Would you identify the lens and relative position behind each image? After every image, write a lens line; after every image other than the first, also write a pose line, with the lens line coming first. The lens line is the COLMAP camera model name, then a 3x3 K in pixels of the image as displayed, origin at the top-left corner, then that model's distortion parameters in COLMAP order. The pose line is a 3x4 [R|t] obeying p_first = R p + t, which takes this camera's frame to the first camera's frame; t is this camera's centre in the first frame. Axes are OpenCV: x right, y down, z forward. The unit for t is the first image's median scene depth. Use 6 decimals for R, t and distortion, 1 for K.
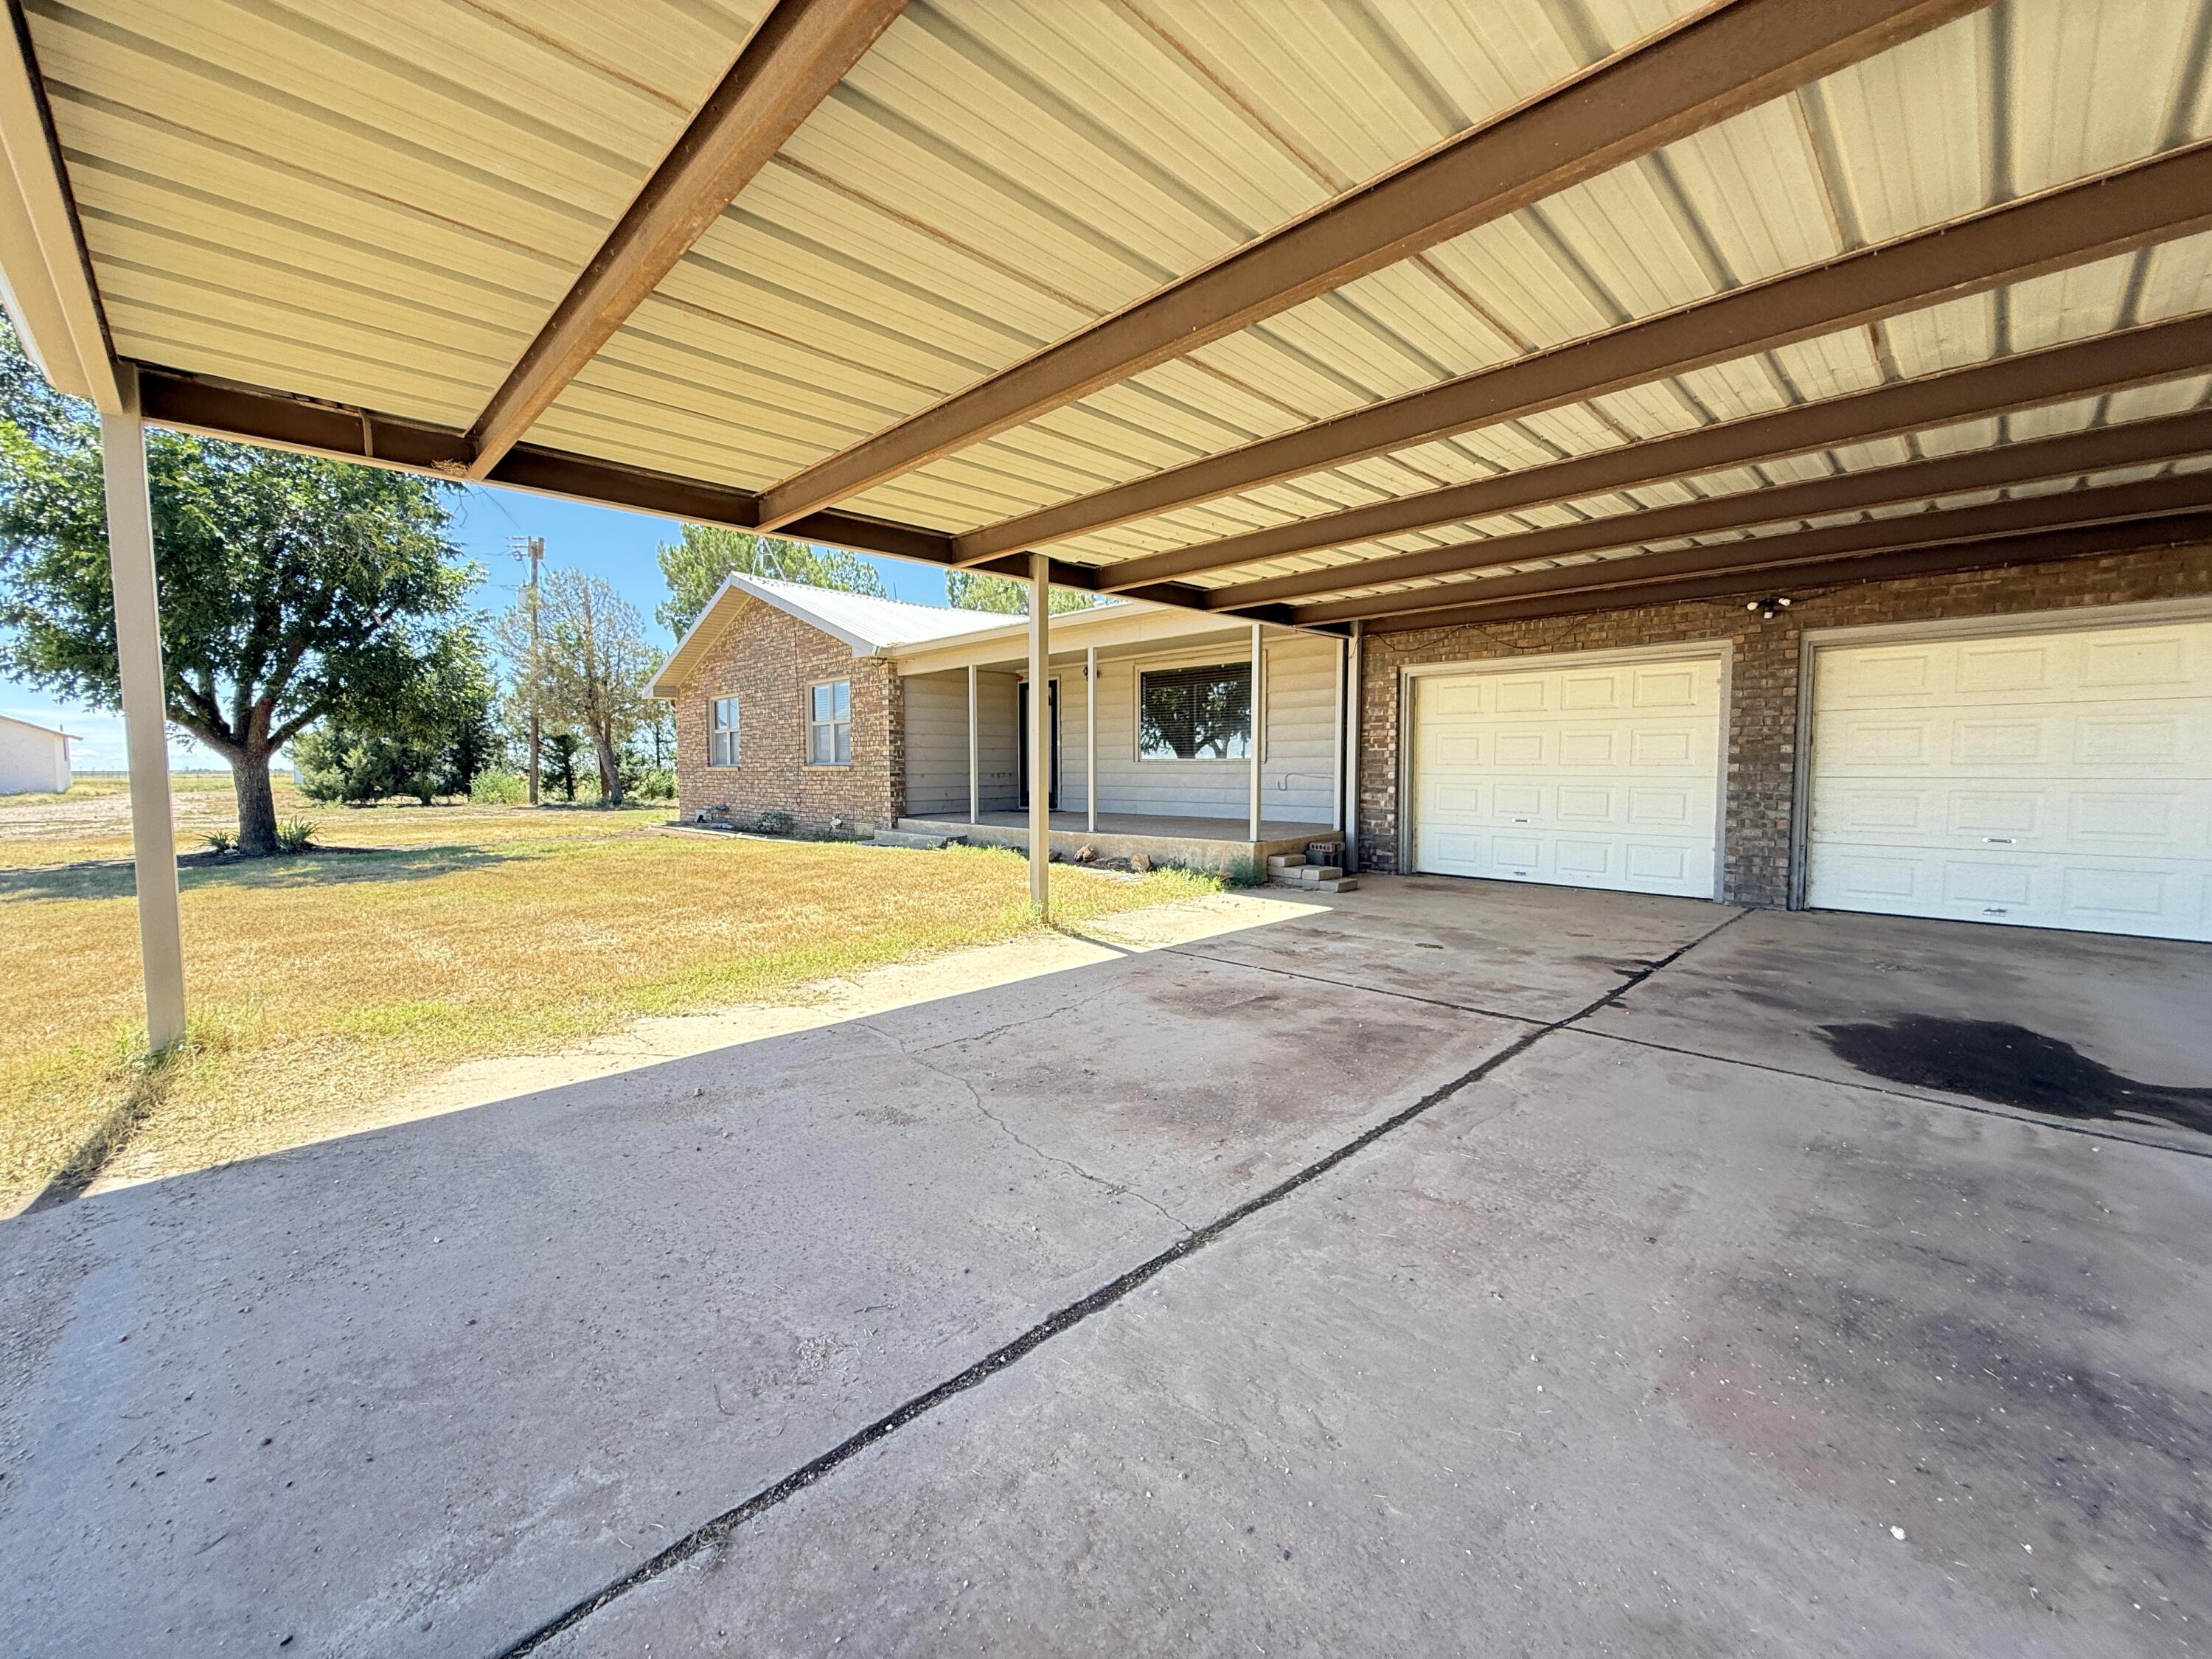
lens RADIAL K [[885.6, 0, 1099.0], [0, 885.6, 829.3], [0, 0, 1]] dist [0.000470, 0.000283]
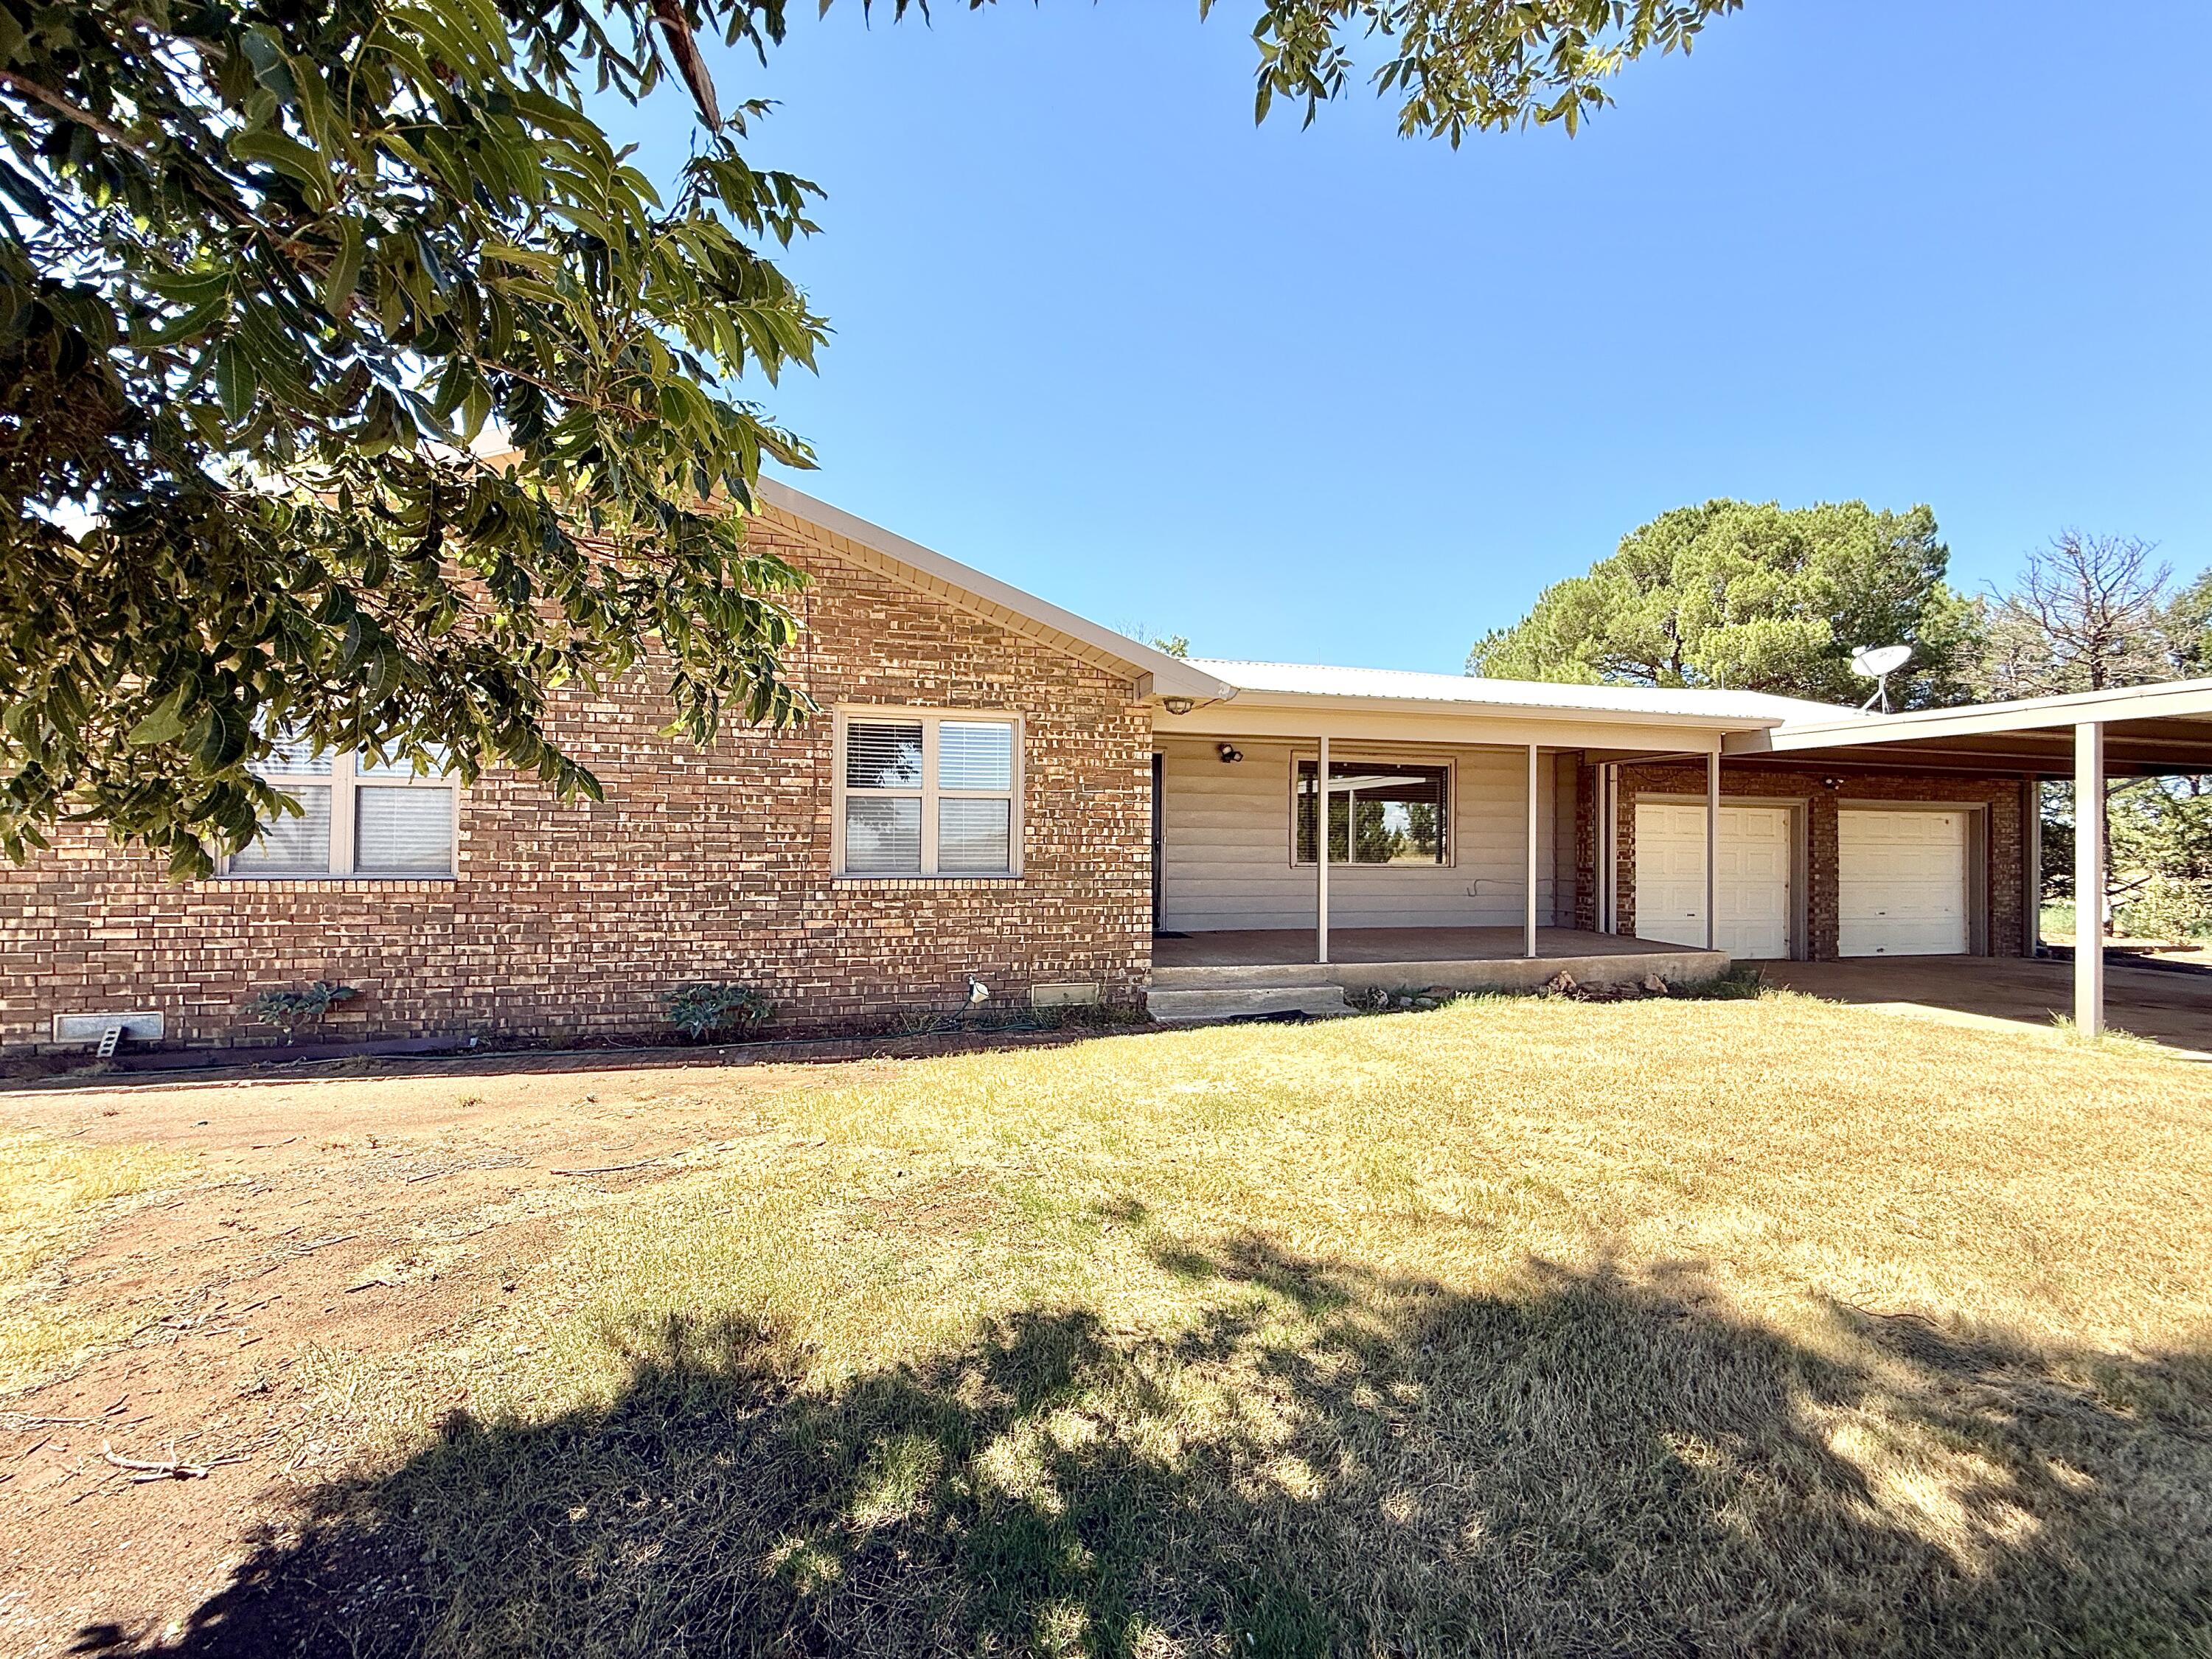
lens RADIAL K [[885.6, 0, 1099.0], [0, 885.6, 829.3], [0, 0, 1]] dist [0.000470, 0.000283]
pose [[0.478897, 0.031287, 0.877313, -0.924433], [0.056776, 0.996169, -0.066518, -0.084400], [-0.876033, 0.081666, 0.475286, 0.939024]]
